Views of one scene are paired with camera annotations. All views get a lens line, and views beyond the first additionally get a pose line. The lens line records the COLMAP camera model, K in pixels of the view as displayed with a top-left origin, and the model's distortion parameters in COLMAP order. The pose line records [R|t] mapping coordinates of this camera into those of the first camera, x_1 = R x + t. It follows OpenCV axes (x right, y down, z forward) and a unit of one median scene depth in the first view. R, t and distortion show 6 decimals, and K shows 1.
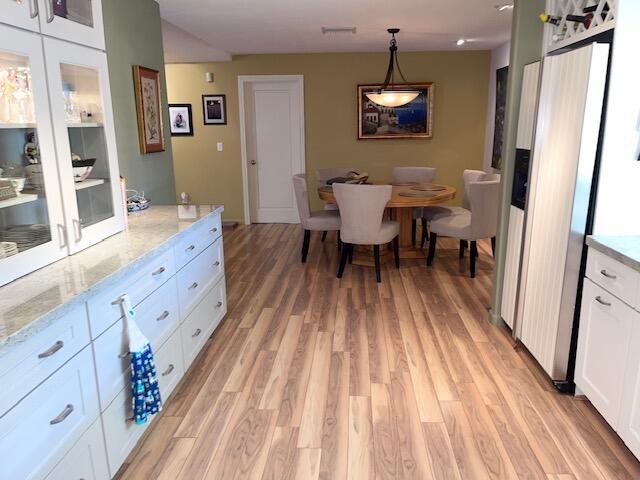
lens RADIAL K [[492.7, 0, 325.9], [0, 492.7, 239.5], [0, 0, 1]] dist [0.039841, -0.041300]
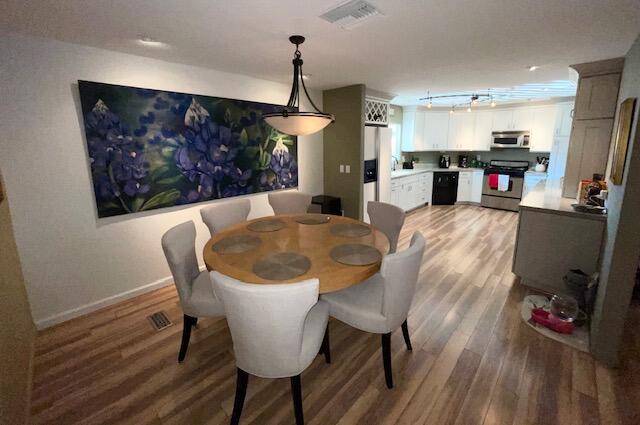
lens RADIAL K [[263.0, 0, 323.4], [0, 263.0, 186.2], [0, 0, 1]] dist [0.001630, -0.000277]
pose [[-0.768065, -0.091044, 0.633867, -0.325970], [0.158780, 0.931856, 0.326242, -0.605209], [-0.620375, 0.351220, -0.701270, 2.431266]]
